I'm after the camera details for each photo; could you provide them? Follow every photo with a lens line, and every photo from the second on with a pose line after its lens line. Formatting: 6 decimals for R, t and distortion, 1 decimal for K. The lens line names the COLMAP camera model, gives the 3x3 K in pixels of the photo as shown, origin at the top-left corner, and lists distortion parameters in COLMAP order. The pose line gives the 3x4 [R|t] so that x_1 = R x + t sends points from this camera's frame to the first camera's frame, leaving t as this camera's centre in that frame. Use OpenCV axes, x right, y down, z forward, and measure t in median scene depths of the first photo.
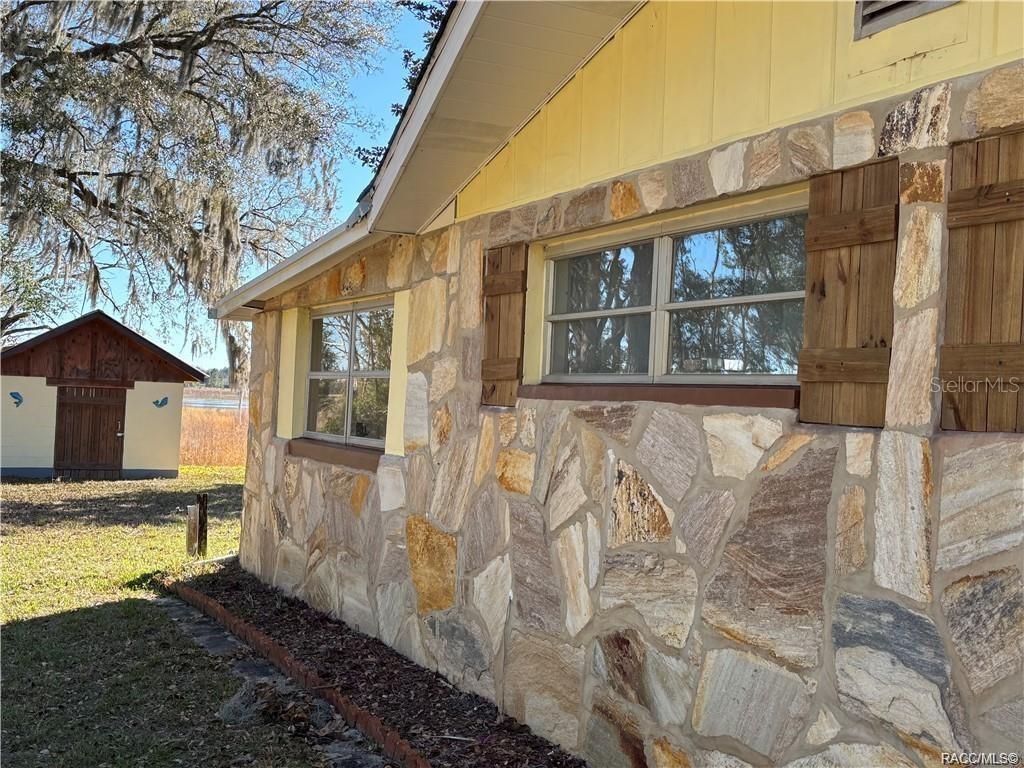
lens RADIAL K [[1150.1, 0, 510.1], [0, 1150.1, 379.1], [0, 0, 1]] dist [0.091050, 0.000000]
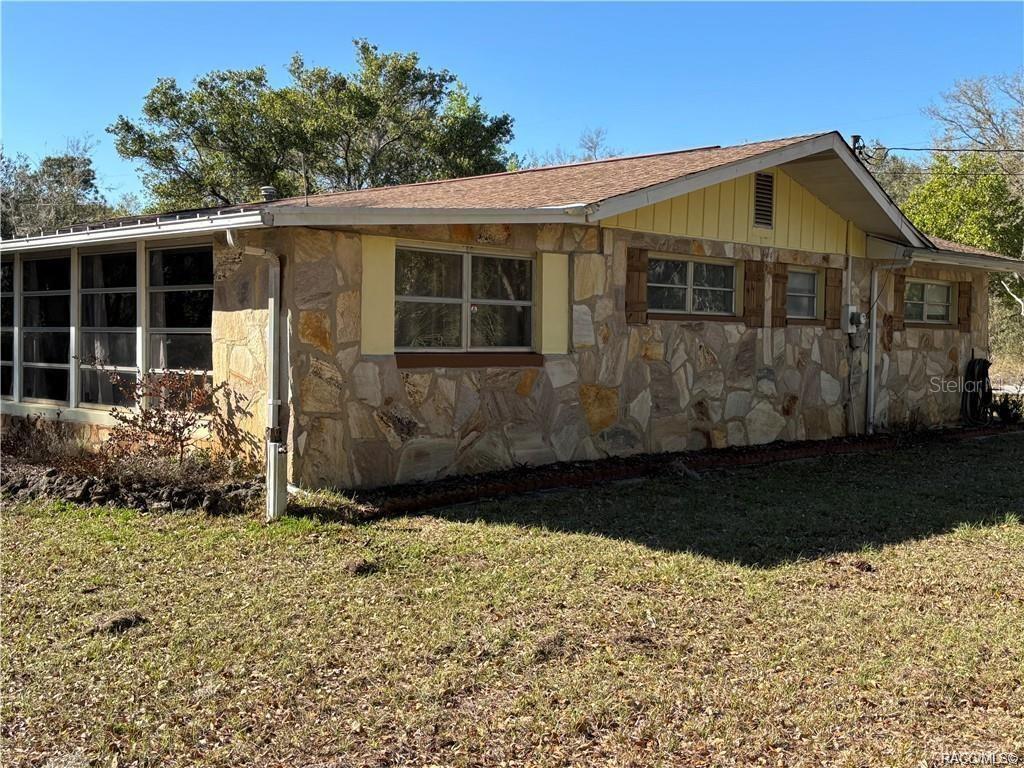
lens RADIAL K [[1158.9, 0, 511.9], [0, 1158.9, 385.7], [0, 0, 1]] dist [-0.003532, 0.000000]
pose [[-0.324761, -0.105353, 0.939910, -2.070774], [-0.058630, 0.994108, 0.091169, -0.046529], [-0.943977, -0.025499, -0.329025, 2.004376]]
